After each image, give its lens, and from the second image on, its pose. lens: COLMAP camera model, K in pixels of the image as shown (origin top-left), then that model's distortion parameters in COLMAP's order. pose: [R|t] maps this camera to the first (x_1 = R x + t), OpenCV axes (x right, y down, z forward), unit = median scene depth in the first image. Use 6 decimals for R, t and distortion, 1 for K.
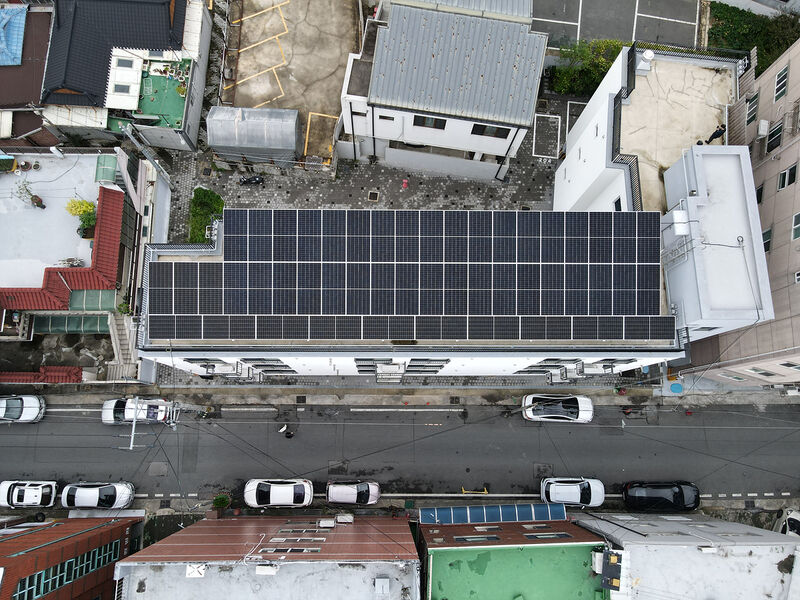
lens RADIAL K [[583.5, 0, 392.5], [0, 583.5, 299.8], [0, 0, 1]] dist [0.024515, -0.006585]
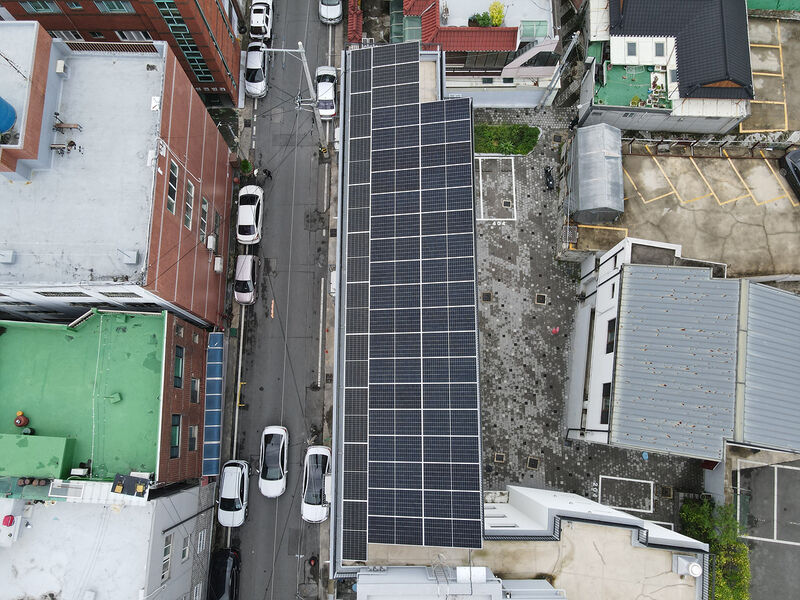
lens RADIAL K [[583.5, 0, 392.5], [0, 583.5, 299.8], [0, 0, 1]] dist [0.024515, -0.006585]
pose [[-0.005537, 0.974162, -0.225782, 0.201967], [-0.977077, 0.042781, 0.208543, -0.150546], [0.212814, 0.221761, 0.951595, 0.036929]]
